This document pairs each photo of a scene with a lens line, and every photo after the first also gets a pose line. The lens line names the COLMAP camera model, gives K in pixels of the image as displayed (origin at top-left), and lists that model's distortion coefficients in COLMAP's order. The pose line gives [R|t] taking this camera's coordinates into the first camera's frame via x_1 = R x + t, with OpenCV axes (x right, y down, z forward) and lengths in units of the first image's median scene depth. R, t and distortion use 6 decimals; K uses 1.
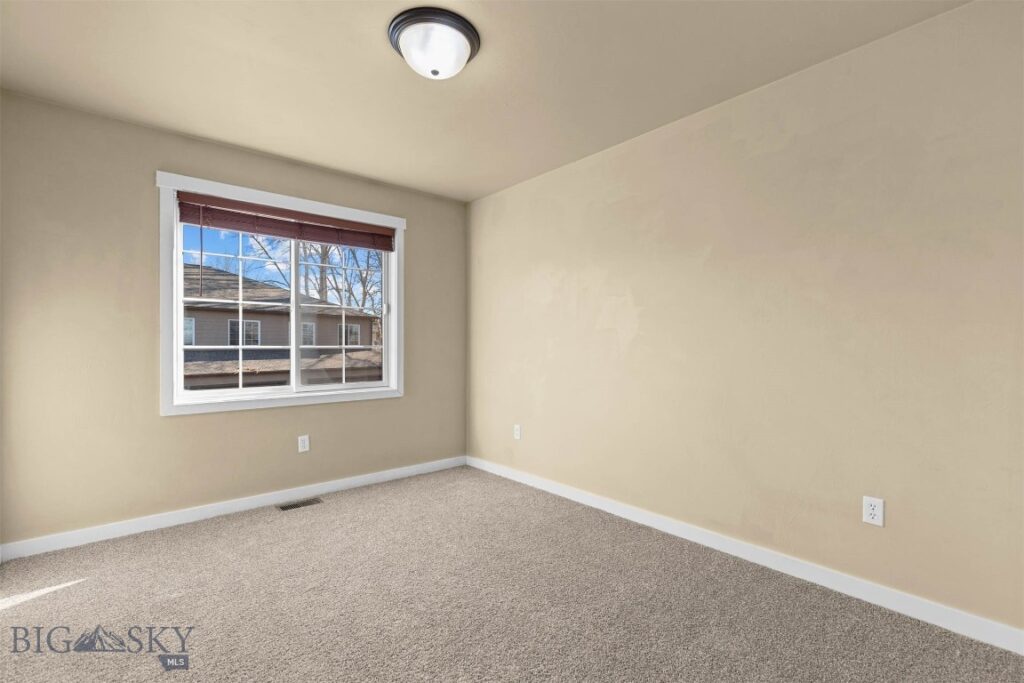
lens RADIAL K [[458.7, 0, 512.0], [0, 458.7, 341.5], [0, 0, 1]] dist [0.013618, 0.000402]
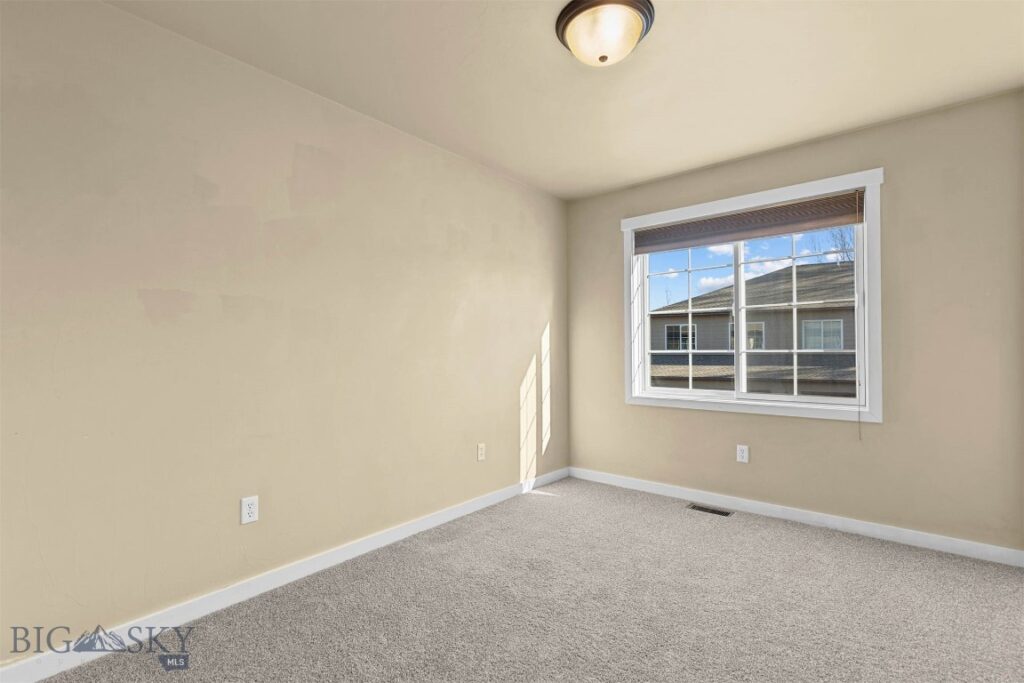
lens RADIAL K [[469.1, 0, 510.2], [0, 469.1, 349.9], [0, 0, 1]] dist [-0.000109, 0.000029]
pose [[0.159440, -0.003101, -0.987203, 0.426816], [0.010318, 0.999946, -0.001475, 0.004283], [0.987154, -0.009951, 0.159463, 0.377507]]
